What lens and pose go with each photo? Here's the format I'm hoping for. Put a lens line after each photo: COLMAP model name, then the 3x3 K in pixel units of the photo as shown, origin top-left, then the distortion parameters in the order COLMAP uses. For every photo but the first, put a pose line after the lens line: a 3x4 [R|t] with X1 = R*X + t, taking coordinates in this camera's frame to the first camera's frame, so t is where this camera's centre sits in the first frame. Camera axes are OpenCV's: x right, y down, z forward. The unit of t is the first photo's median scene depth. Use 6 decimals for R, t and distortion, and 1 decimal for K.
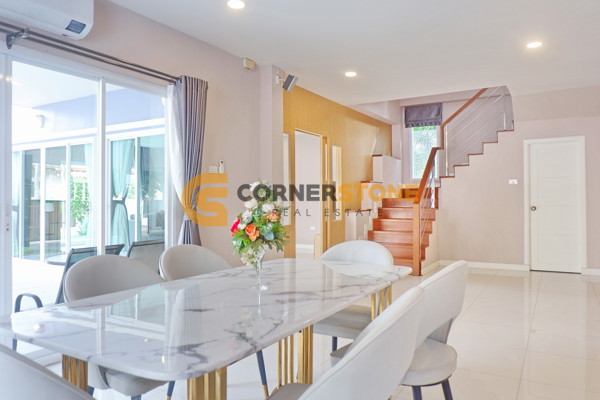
lens RADIAL K [[422.3, 0, 299.8], [0, 422.3, 198.9], [0, 0, 1]] dist [-0.025666, 0.001785]
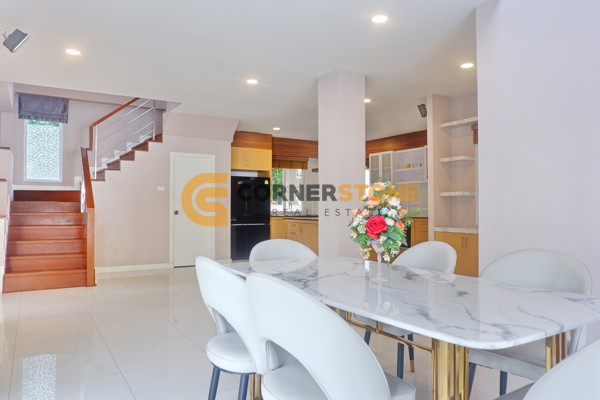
lens RADIAL K [[422.3, 0, 296.8], [0, 422.3, 202.1], [0, 0, 1]] dist [-0.025666, 0.001785]
pose [[0.482321, 0.017505, 0.875819, -0.272803], [-0.009043, 0.999847, -0.015004, 0.007730], [-0.875948, -0.000684, 0.482406, 0.145012]]
